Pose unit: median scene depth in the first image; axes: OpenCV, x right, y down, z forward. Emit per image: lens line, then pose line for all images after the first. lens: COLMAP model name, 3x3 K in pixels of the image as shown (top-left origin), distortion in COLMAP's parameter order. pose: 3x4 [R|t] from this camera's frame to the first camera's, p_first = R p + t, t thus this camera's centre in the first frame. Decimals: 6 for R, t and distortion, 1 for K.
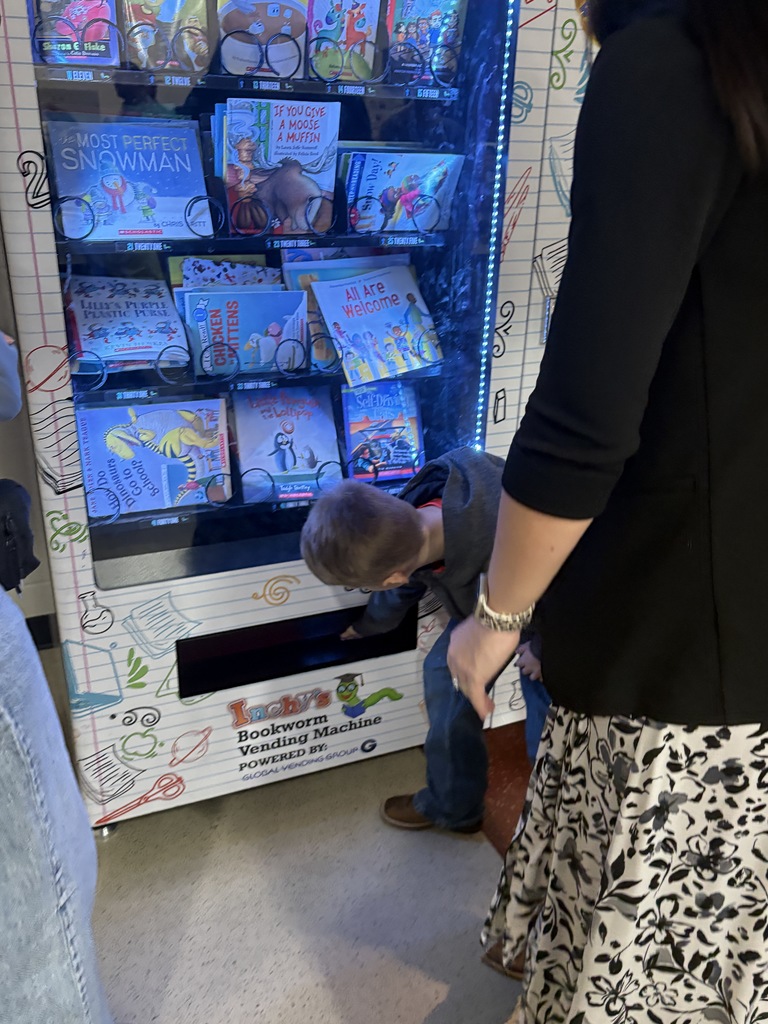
lens RADIAL K [[856.9, 0, 380.7], [0, 856.9, 530.8], [0, 0, 1]] dist [-0.001976, -0.002568]
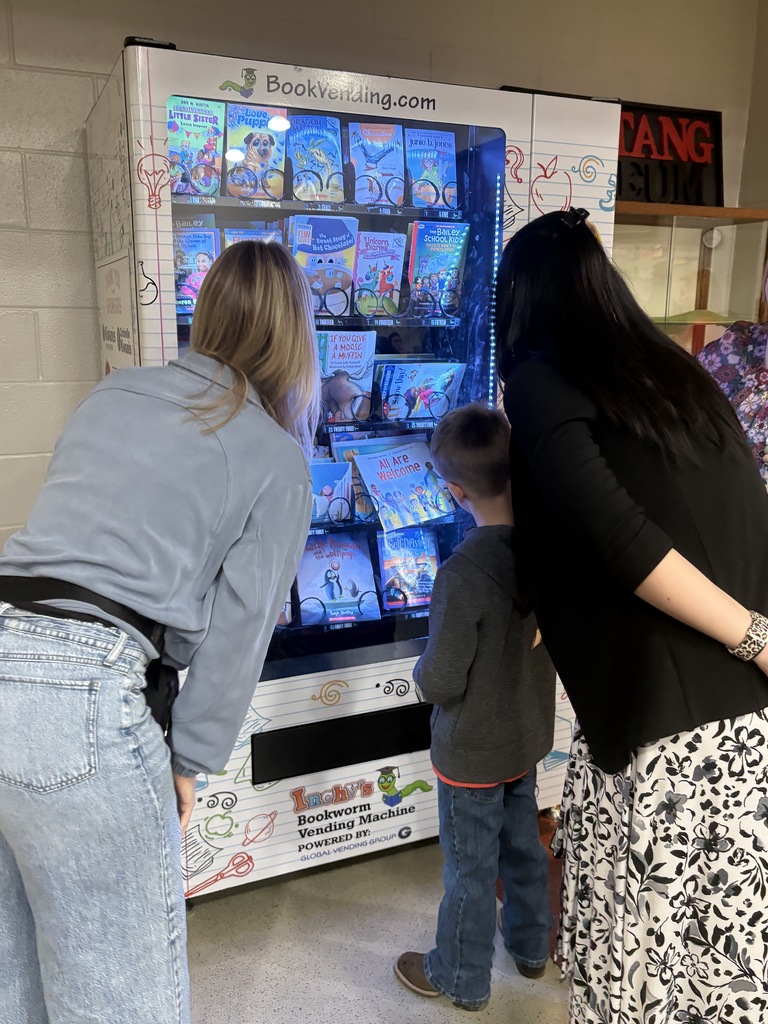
lens RADIAL K [[870.8, 0, 384.0], [0, 870.8, 512.0], [0, 0, 1]] dist [0.161276, -0.408902]
pose [[0.999772, -0.021319, 0.001322, -0.037758], [0.021149, 0.979306, -0.201277, 0.067725], [0.002997, 0.201259, 0.979533, -0.301724]]
